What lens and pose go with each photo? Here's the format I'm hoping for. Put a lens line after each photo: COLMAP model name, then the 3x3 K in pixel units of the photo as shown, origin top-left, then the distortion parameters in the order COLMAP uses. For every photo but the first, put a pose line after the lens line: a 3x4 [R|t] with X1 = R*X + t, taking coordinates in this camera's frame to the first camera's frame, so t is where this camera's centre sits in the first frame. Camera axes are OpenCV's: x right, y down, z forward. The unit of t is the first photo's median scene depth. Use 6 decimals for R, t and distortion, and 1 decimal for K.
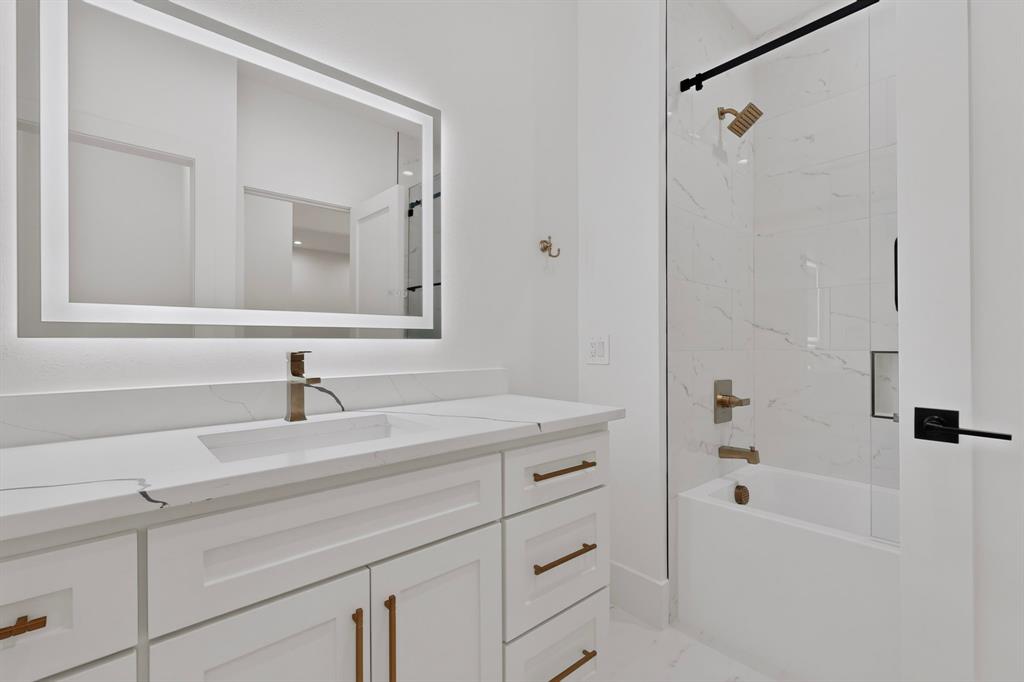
lens RADIAL K [[446.4, 0, 506.2], [0, 446.4, 348.0], [0, 0, 1]] dist [0.003692, -0.000874]
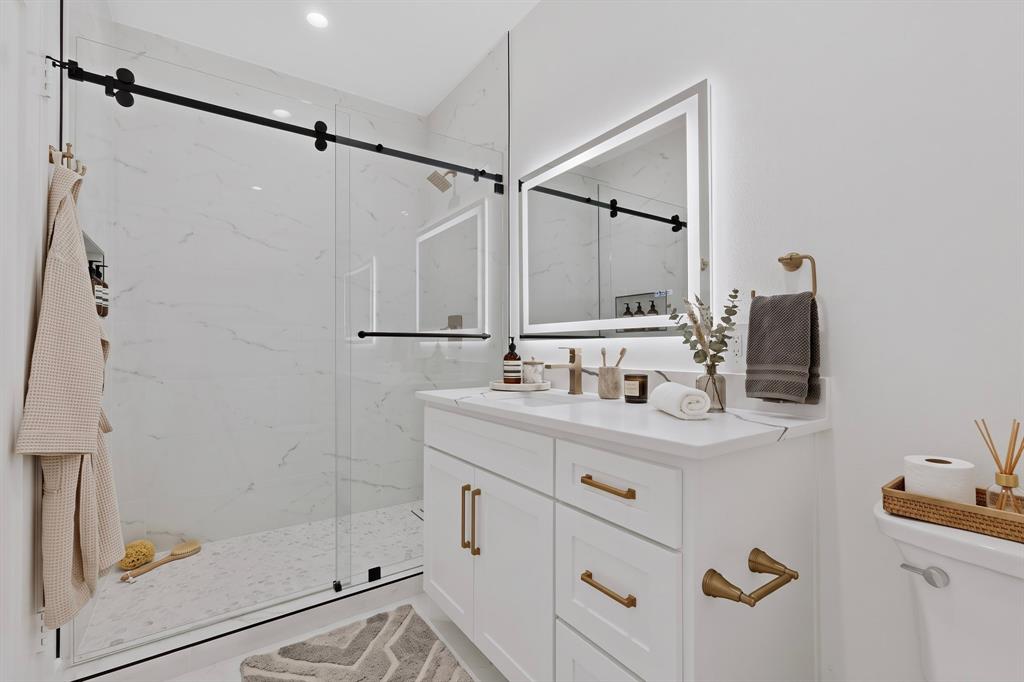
lens RADIAL K [[446.4, 0, 512.9], [0, 446.4, 334.5], [0, 0, 1]] dist [0.003692, -0.000874]
pose [[-0.118577, -0.027389, -0.992567, 0.903829], [0.000314, 0.999618, -0.027621, 0.006417], [0.992945, -0.003587, -0.118523, 0.840052]]
